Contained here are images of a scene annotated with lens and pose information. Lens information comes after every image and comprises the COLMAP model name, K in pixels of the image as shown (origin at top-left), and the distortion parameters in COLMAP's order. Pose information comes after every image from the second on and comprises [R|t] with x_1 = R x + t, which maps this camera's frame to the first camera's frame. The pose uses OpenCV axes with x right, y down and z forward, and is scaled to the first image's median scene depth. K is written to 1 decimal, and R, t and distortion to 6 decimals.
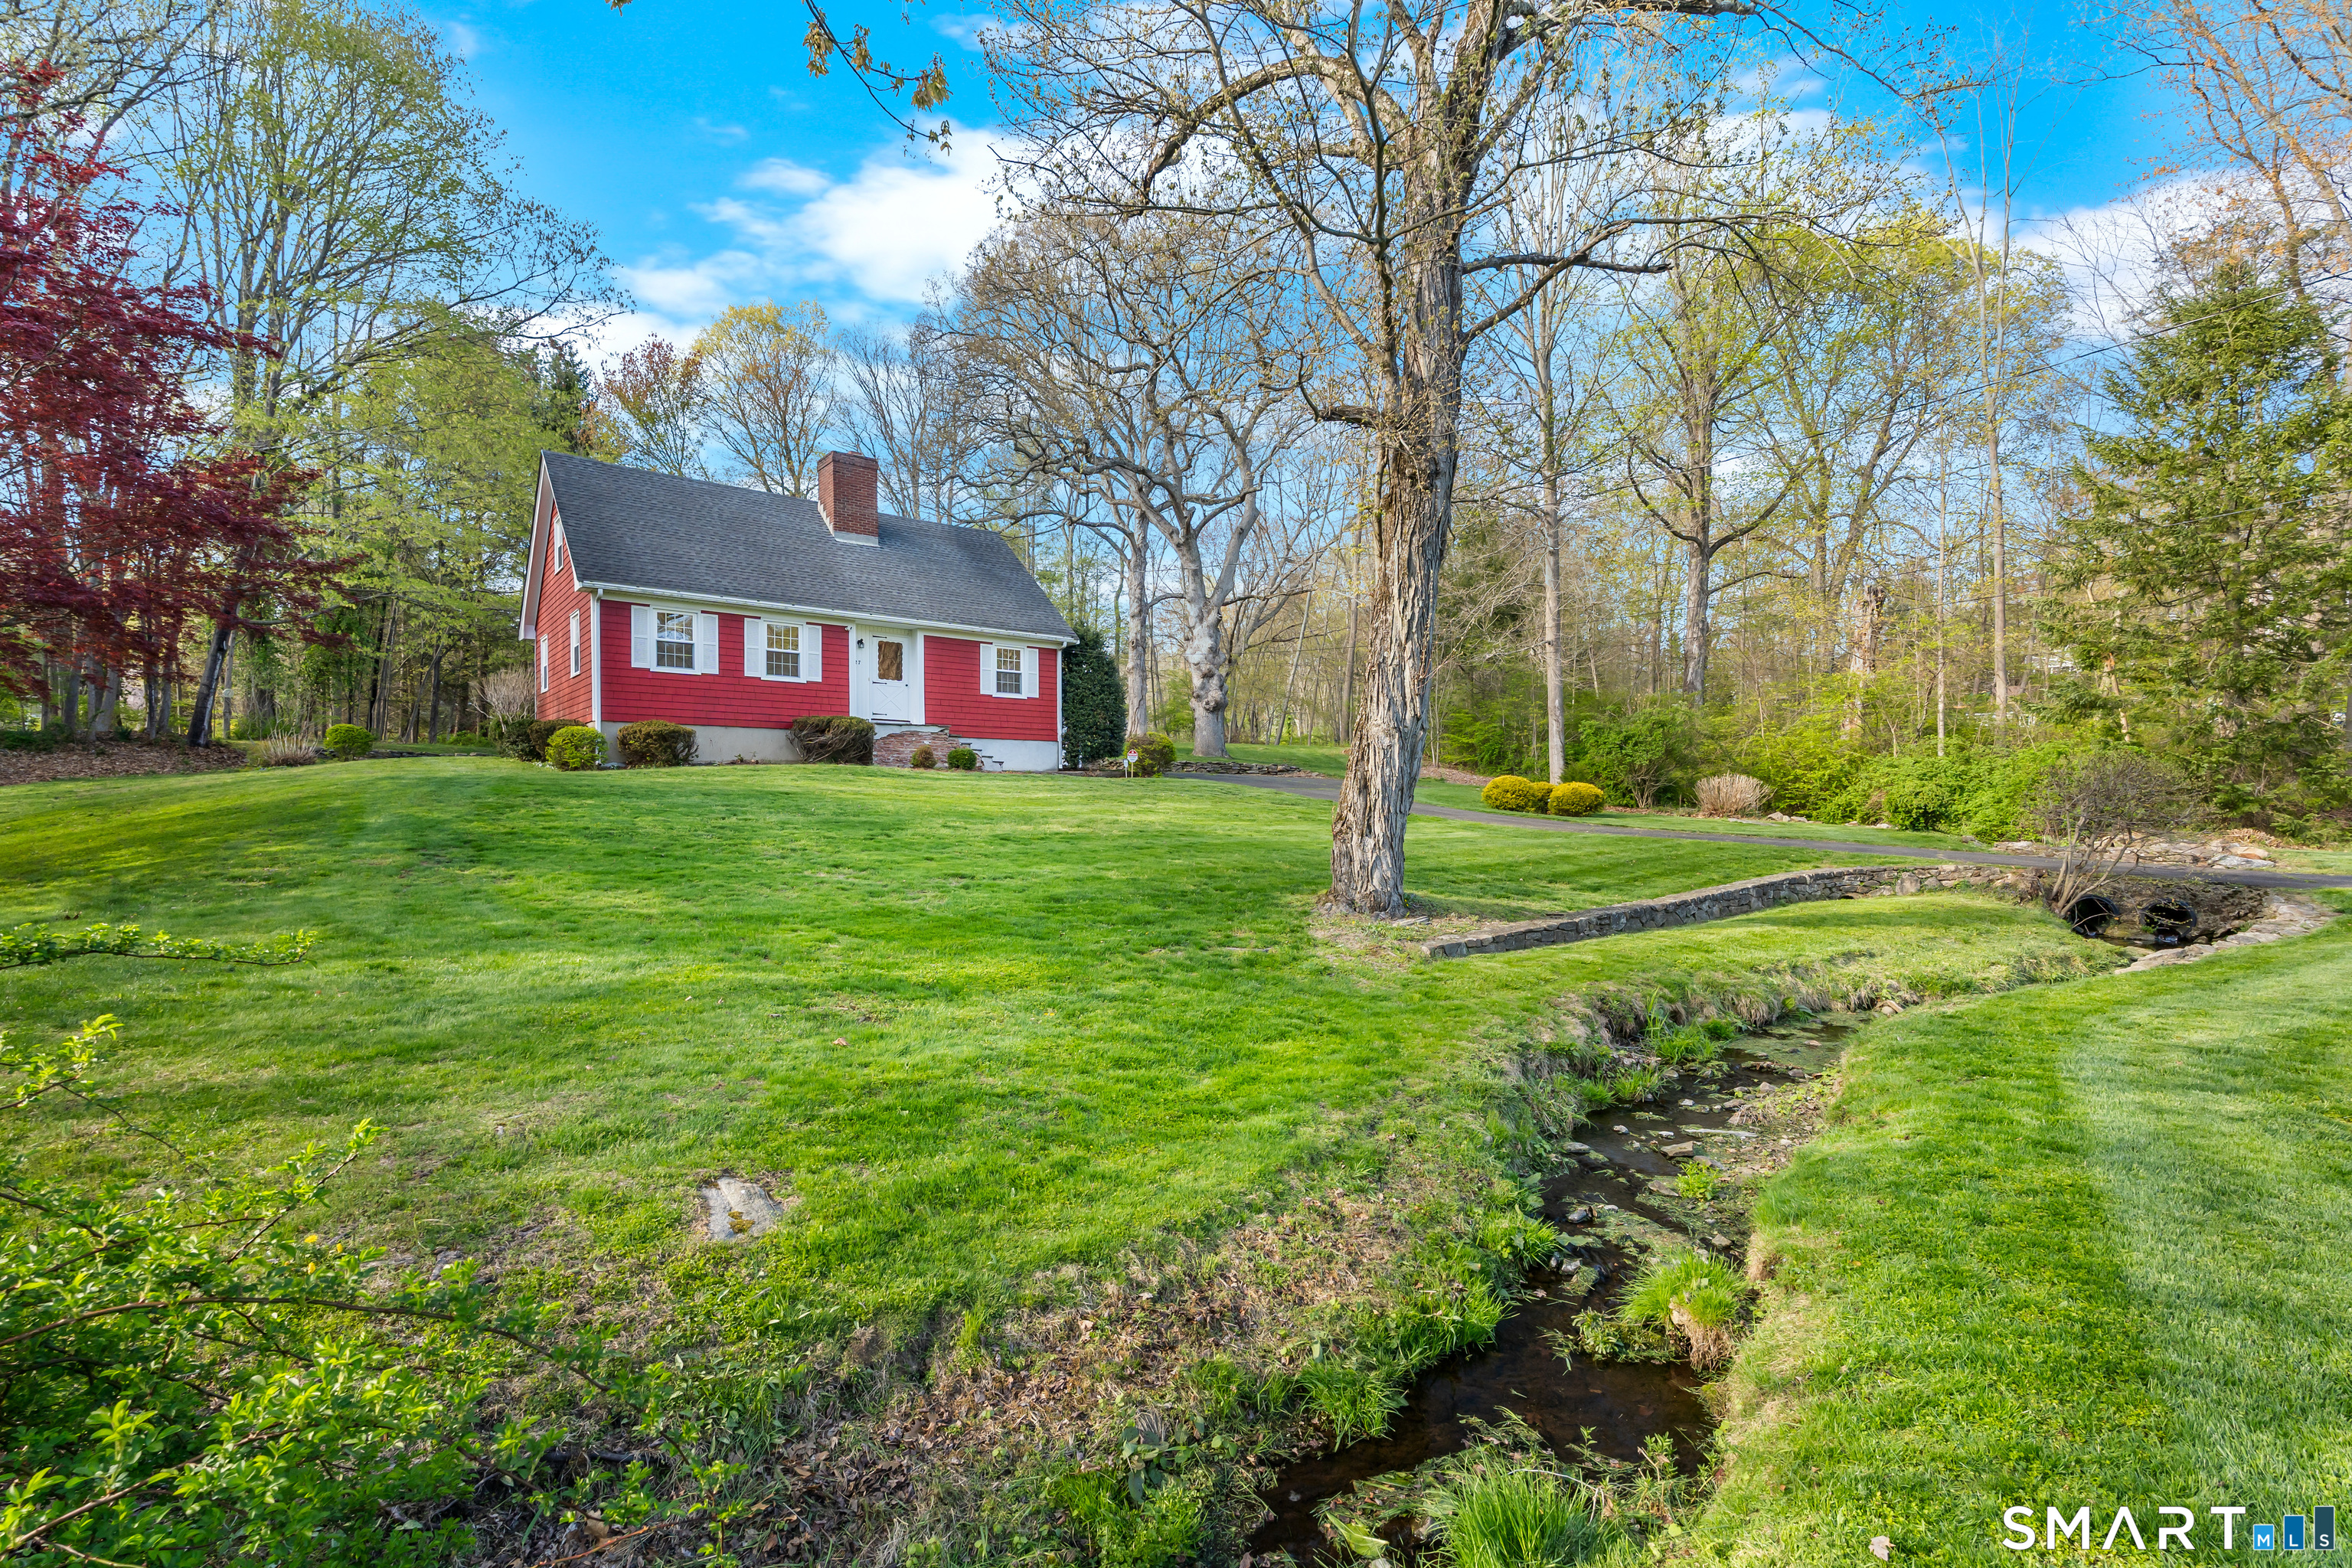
lens RADIAL K [[1063.8, 0, 1163.0], [0, 1063.8, 788.4], [0, 0, 1]] dist [-0.002412, -0.000046]
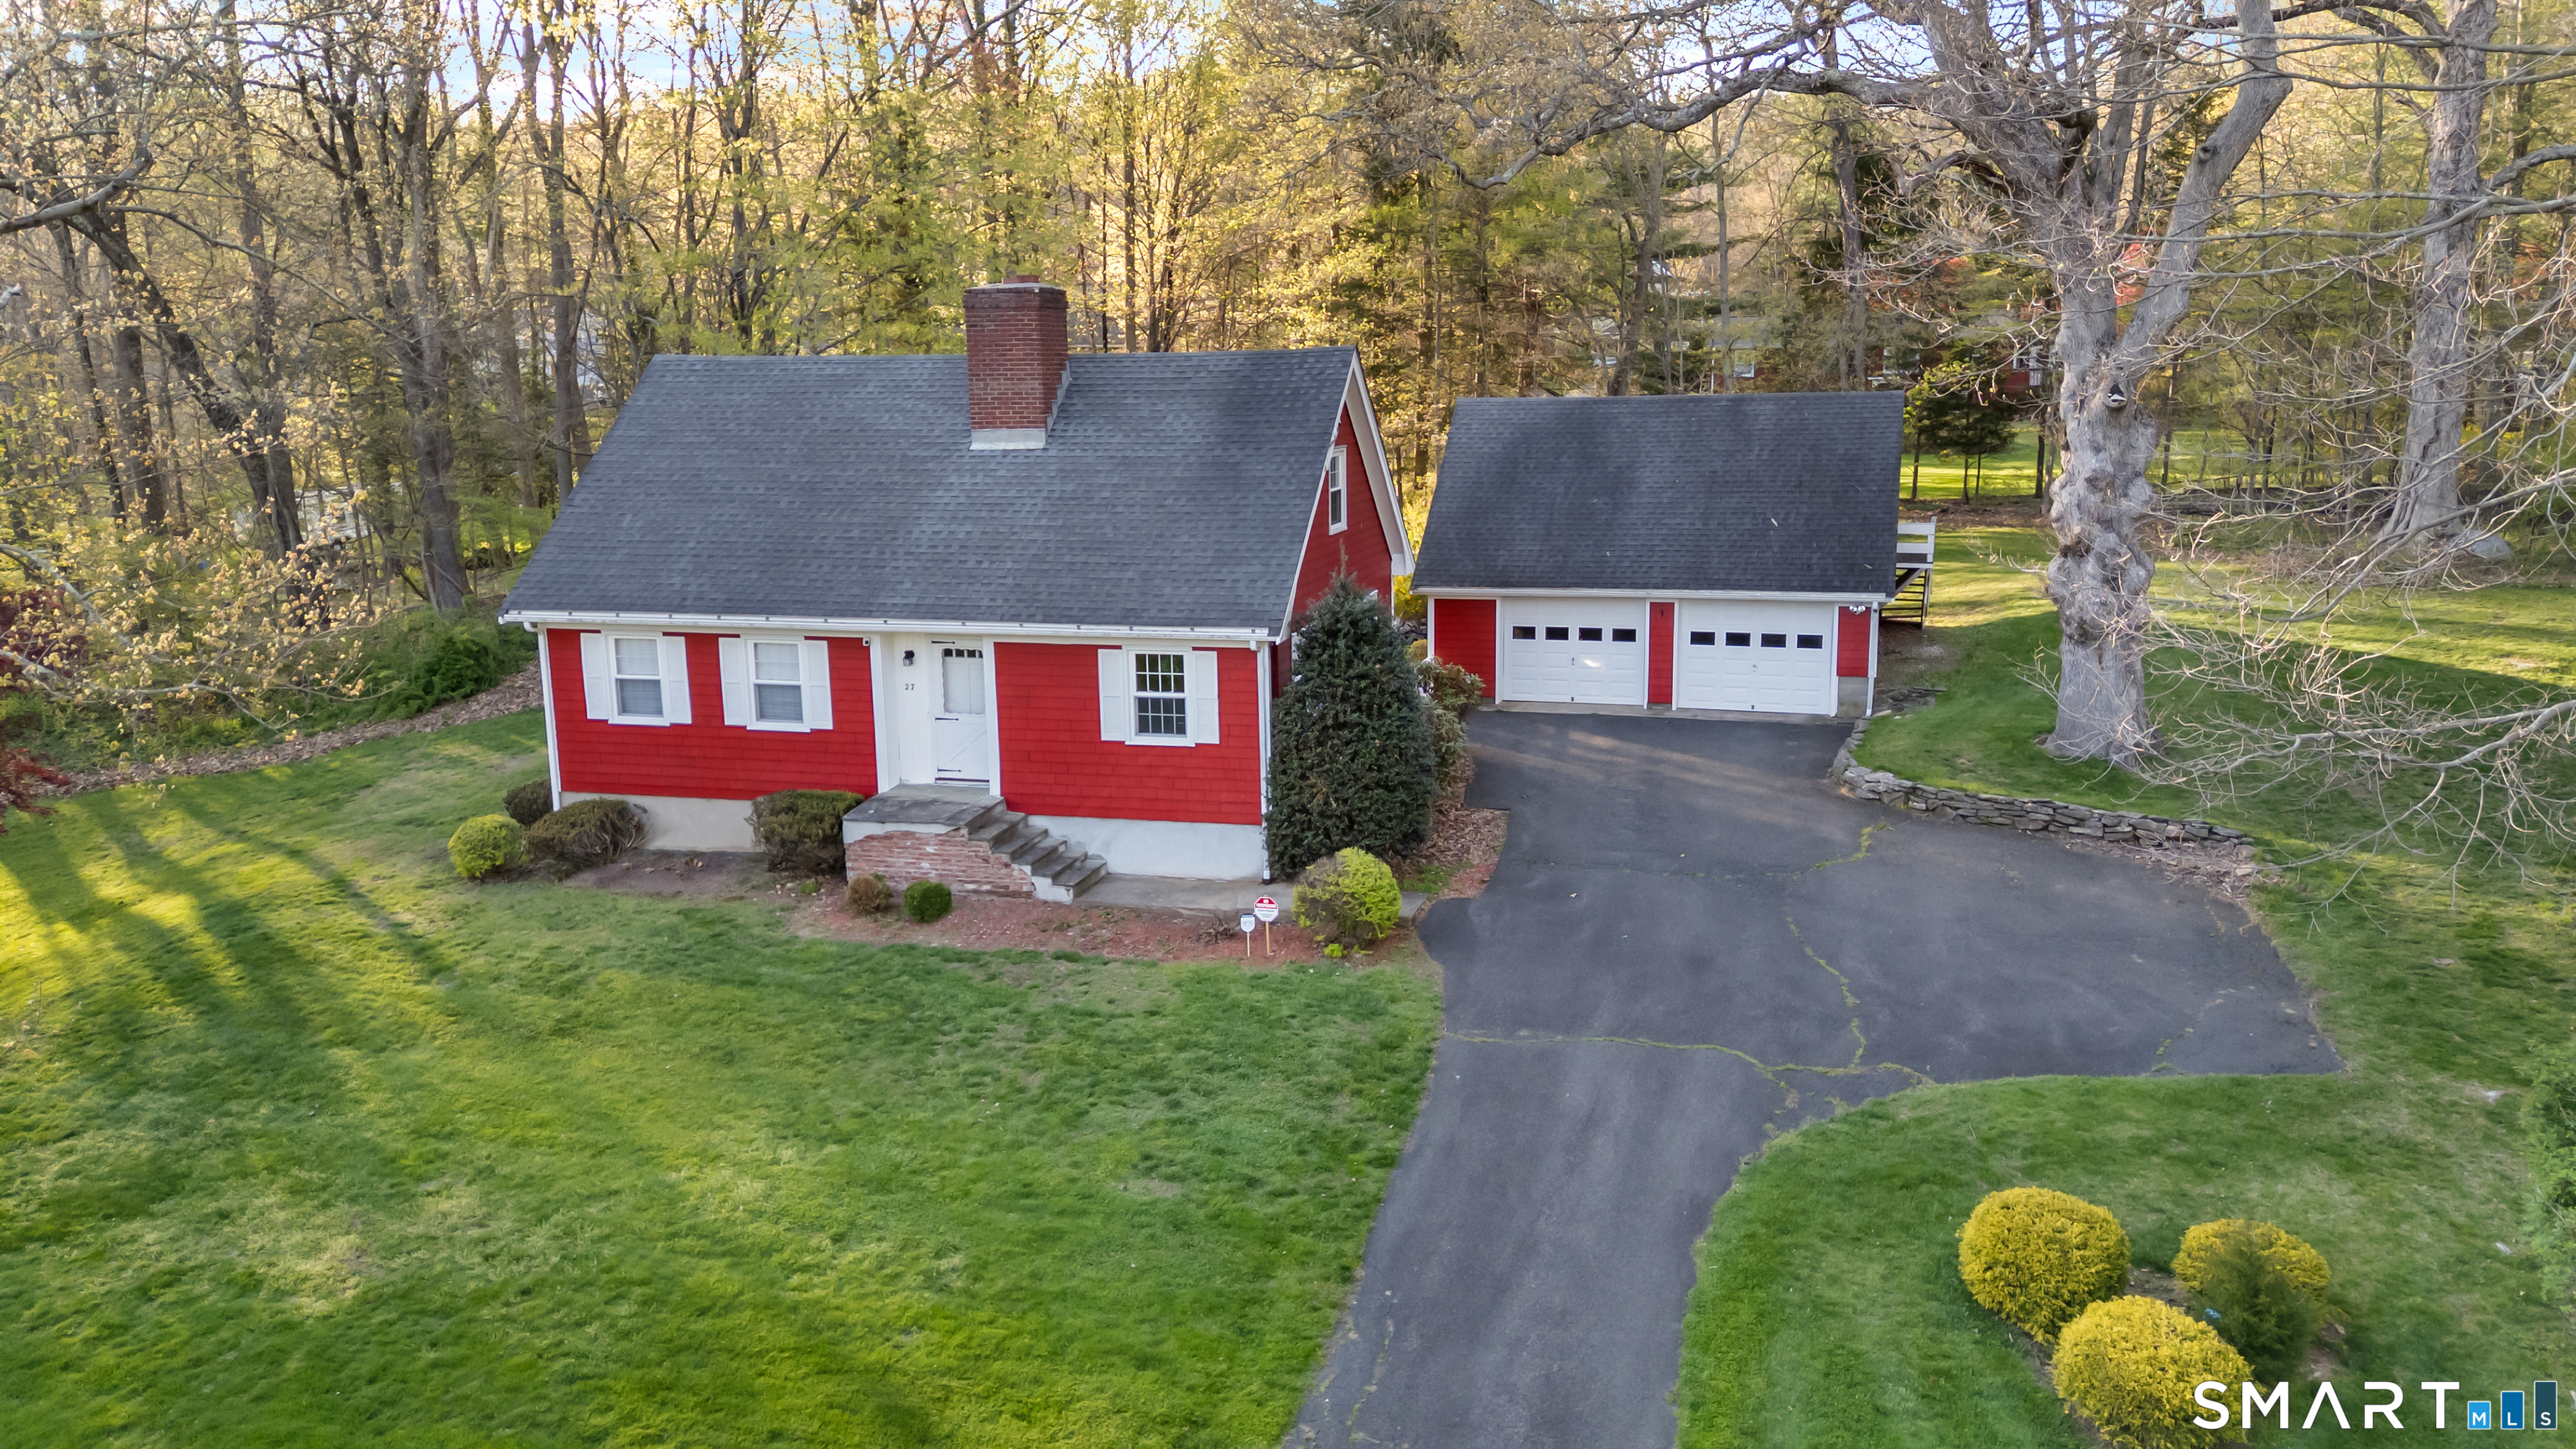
lens RADIAL K [[1836.7, 0, 1288.0], [0, 1836.7, 724.5], [0, 0, 1]] dist [0.091658, -0.093445]
pose [[0.601278, 0.132055, -0.788052, 0.617127], [0.027551, 0.982236, 0.185616, -0.263928], [0.798565, -0.133318, 0.586959, 0.513030]]
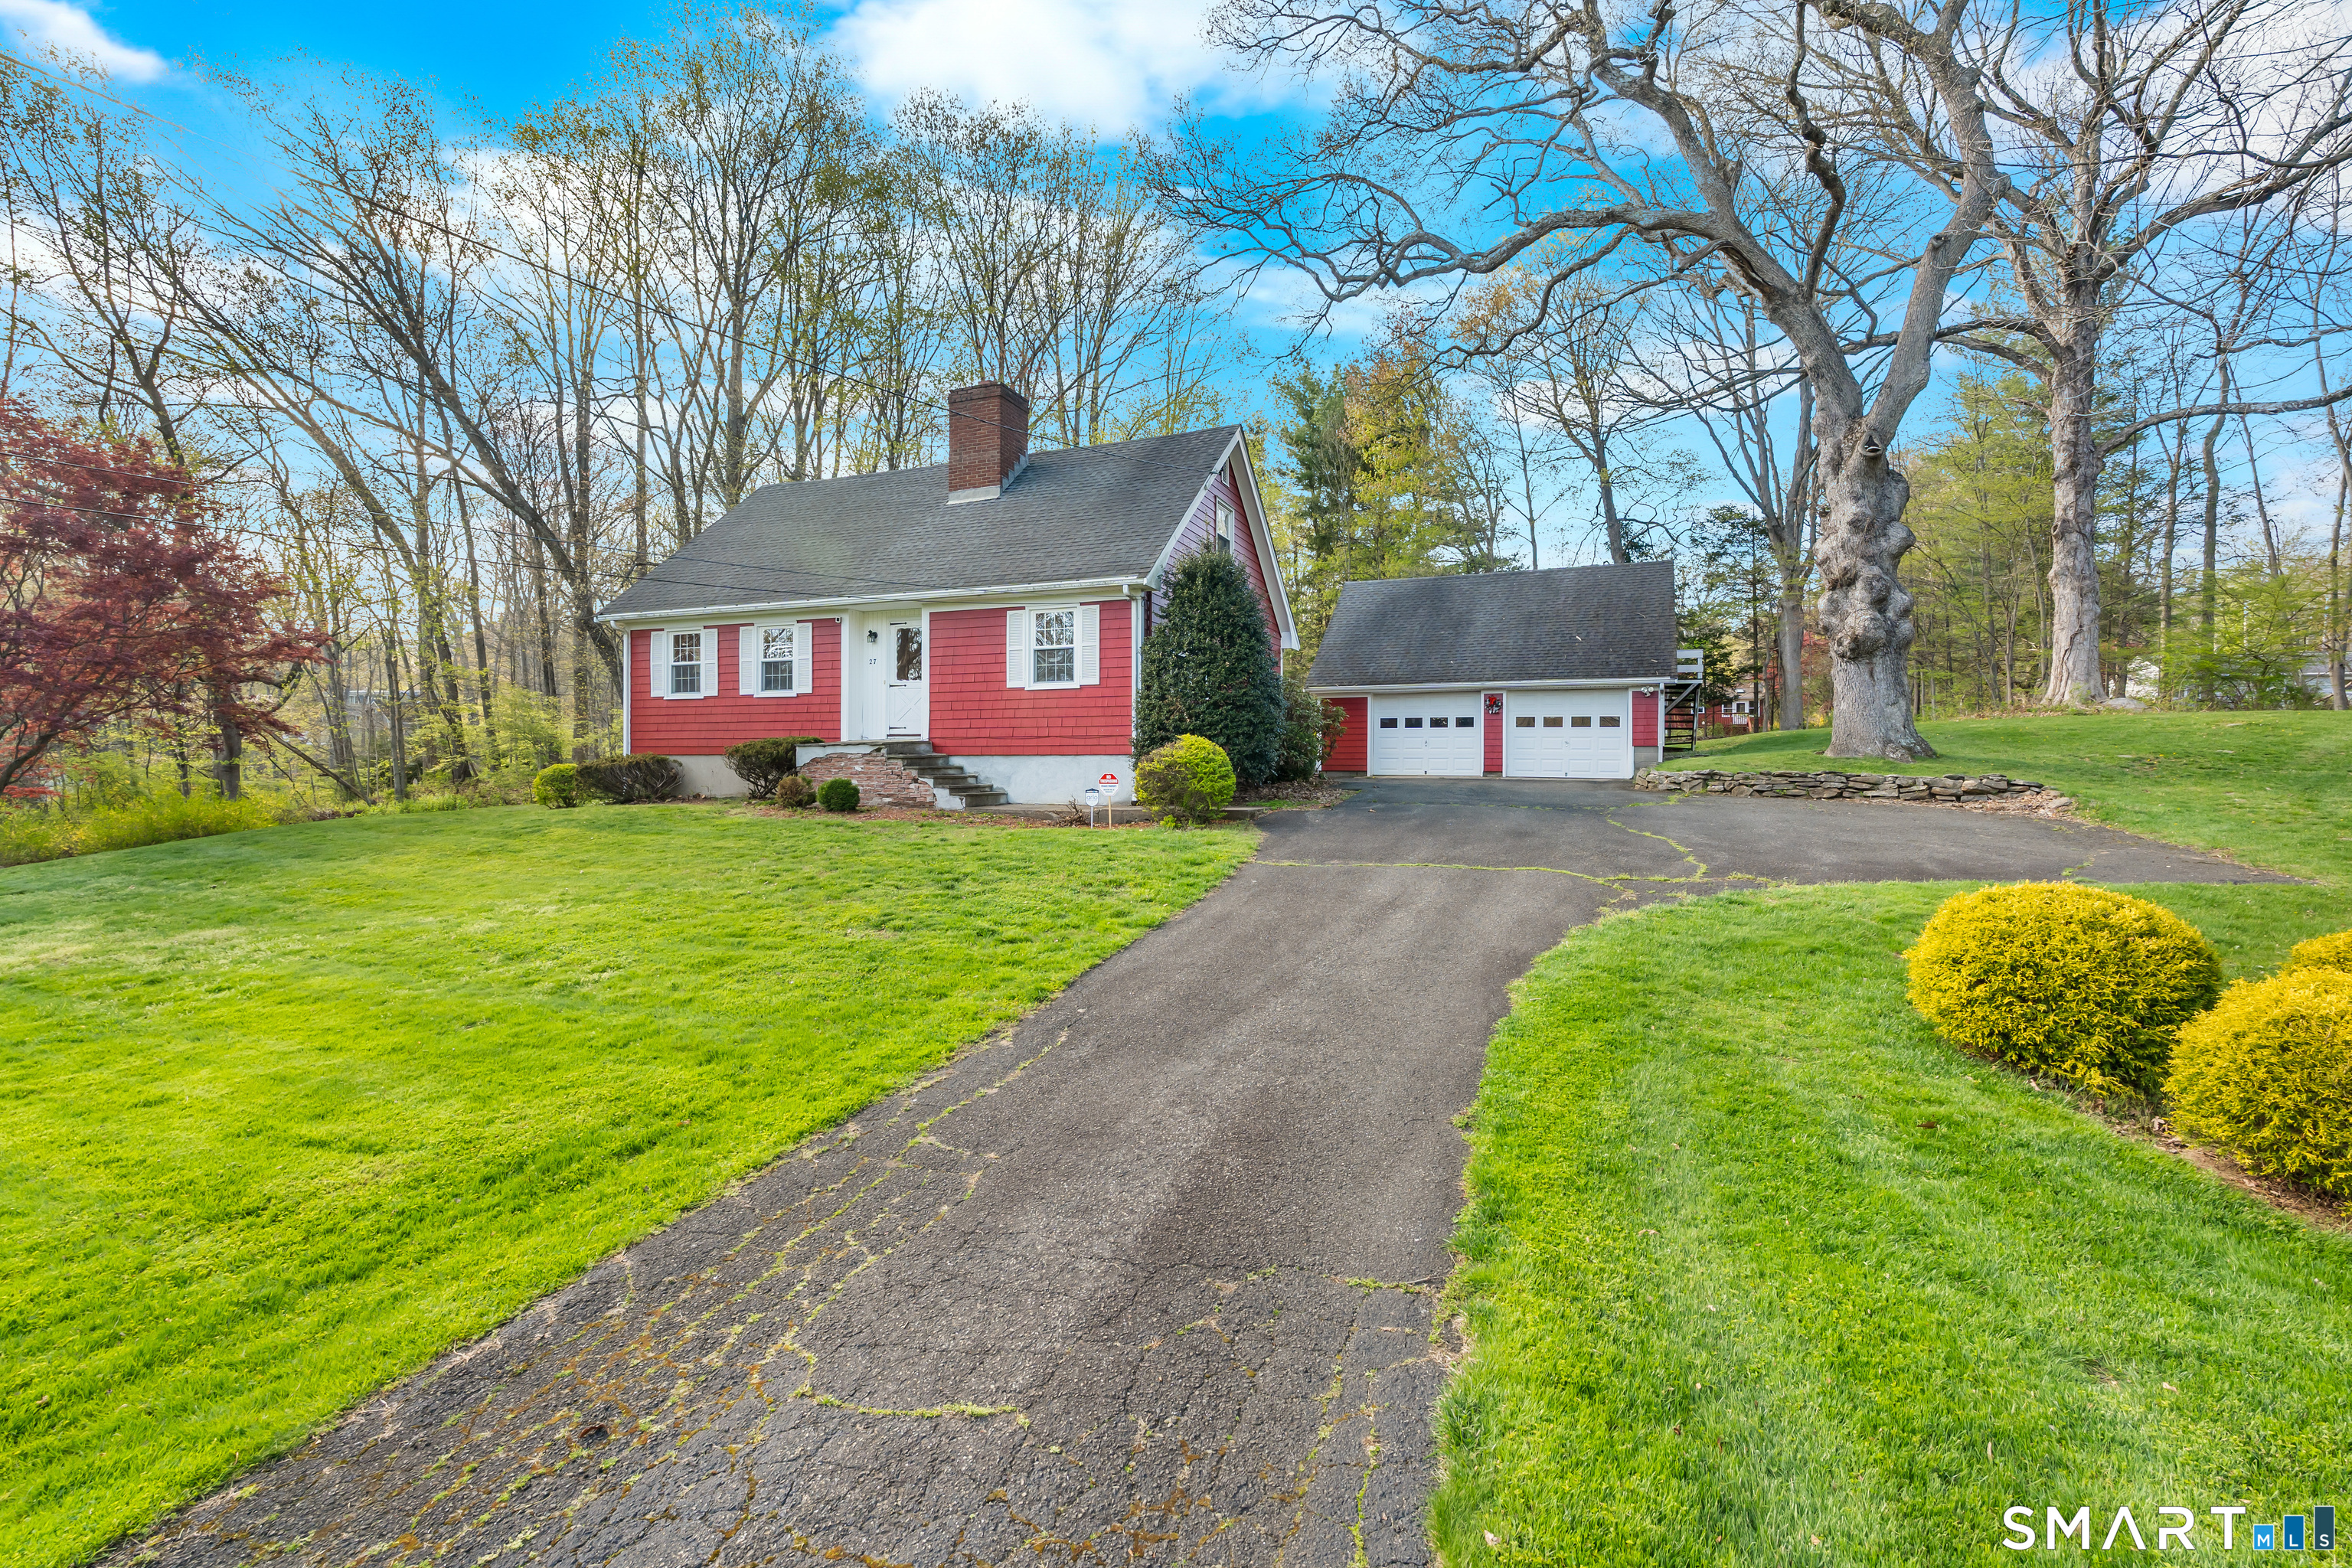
lens RADIAL K [[1020.3, 0, 1170.4], [0, 1020.3, 781.1], [0, 0, 1]] dist [-0.002471, 0.000462]
pose [[0.501635, 0.003955, -0.865070, 0.415046], [0.005566, 0.999954, 0.007799, -0.034906], [0.865062, -0.008727, 0.501590, 0.756009]]
